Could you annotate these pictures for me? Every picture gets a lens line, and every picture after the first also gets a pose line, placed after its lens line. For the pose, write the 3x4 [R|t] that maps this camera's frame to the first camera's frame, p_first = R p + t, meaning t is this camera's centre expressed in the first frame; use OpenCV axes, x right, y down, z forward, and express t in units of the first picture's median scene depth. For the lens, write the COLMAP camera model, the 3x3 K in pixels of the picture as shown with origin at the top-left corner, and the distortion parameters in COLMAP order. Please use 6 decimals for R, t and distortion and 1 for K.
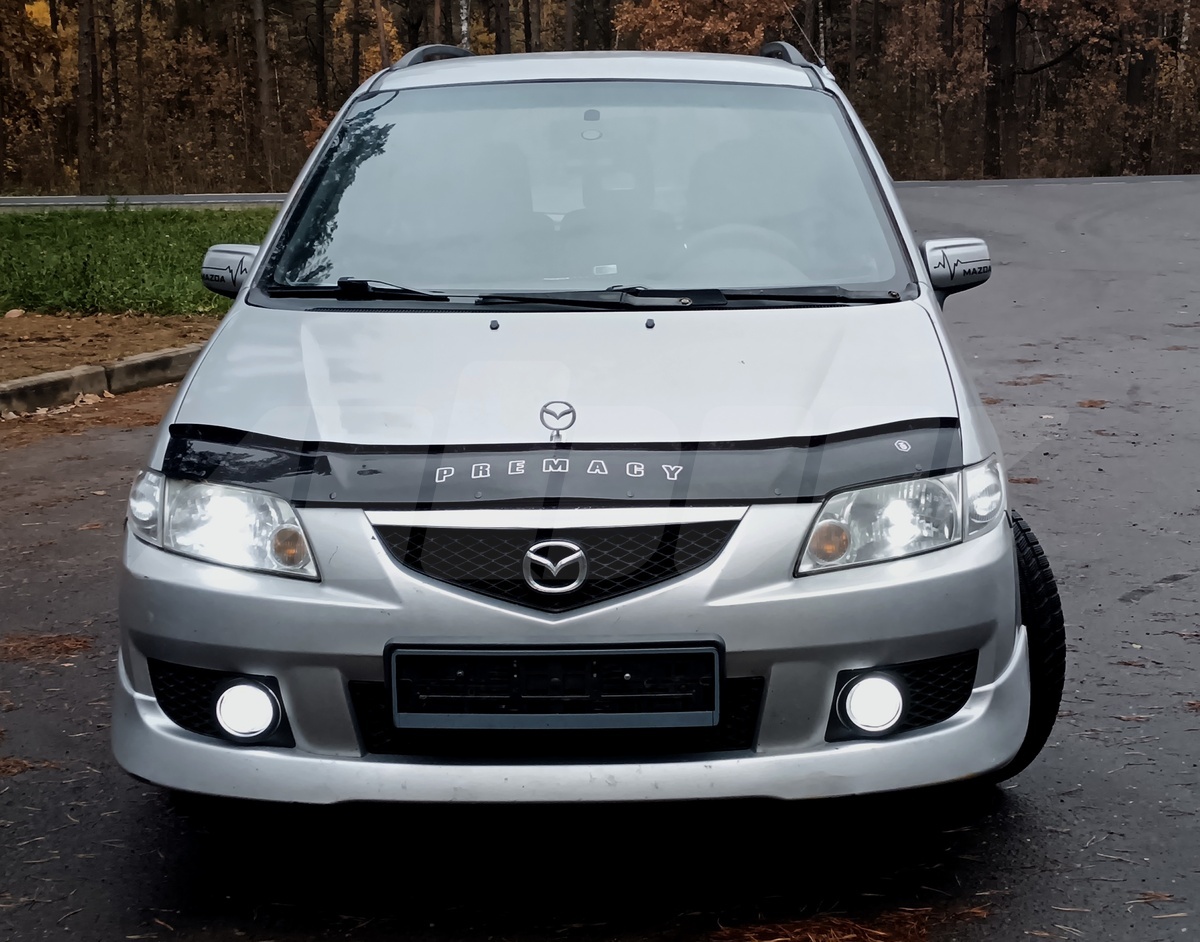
lens RADIAL K [[1085.4, 0, 600.0], [0, 1085.4, 471.0], [0, 0, 1]] dist [0.009266, 0.006960]
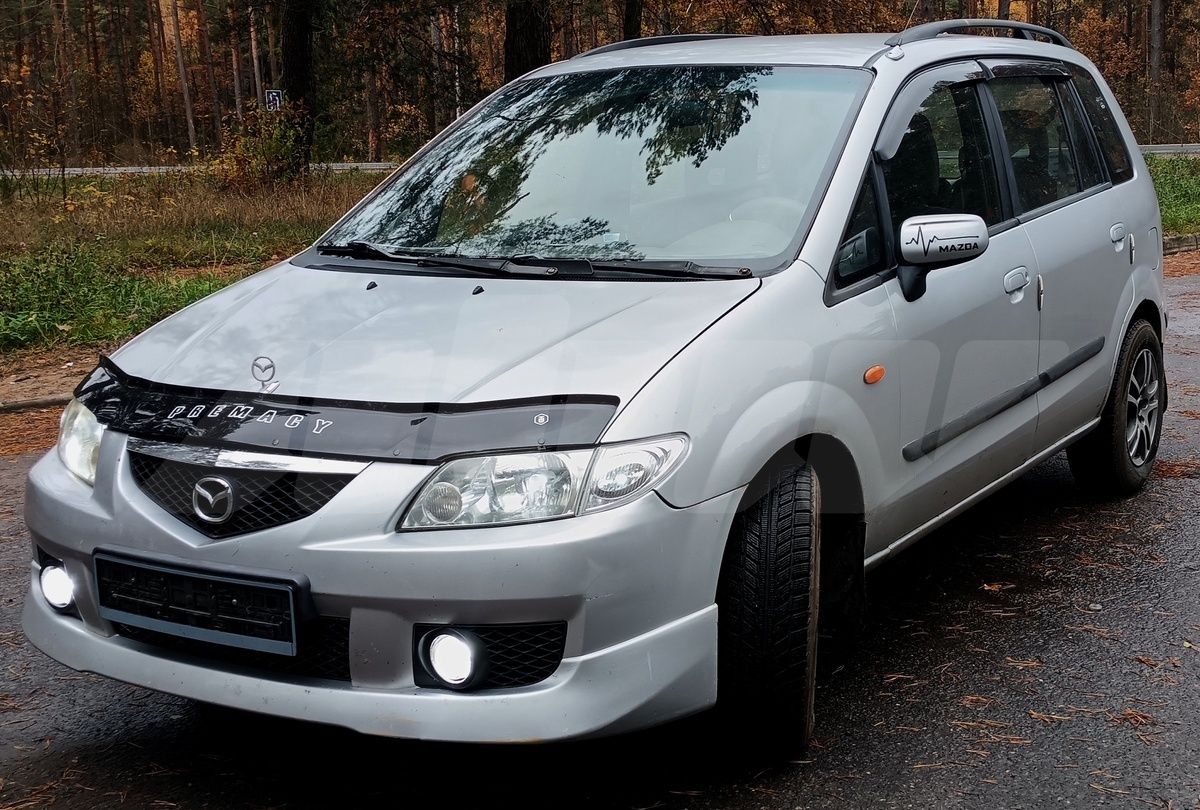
lens RADIAL K [[939.9, 0, 600.0], [0, 939.9, 405.0], [0, 0, 1]] dist [0.013569, 0.000607]
pose [[0.953213, 0.077116, -0.292299, 0.624023], [-0.075928, 0.996994, 0.015425, -0.057751], [0.292610, 0.007490, 0.956202, 0.151278]]
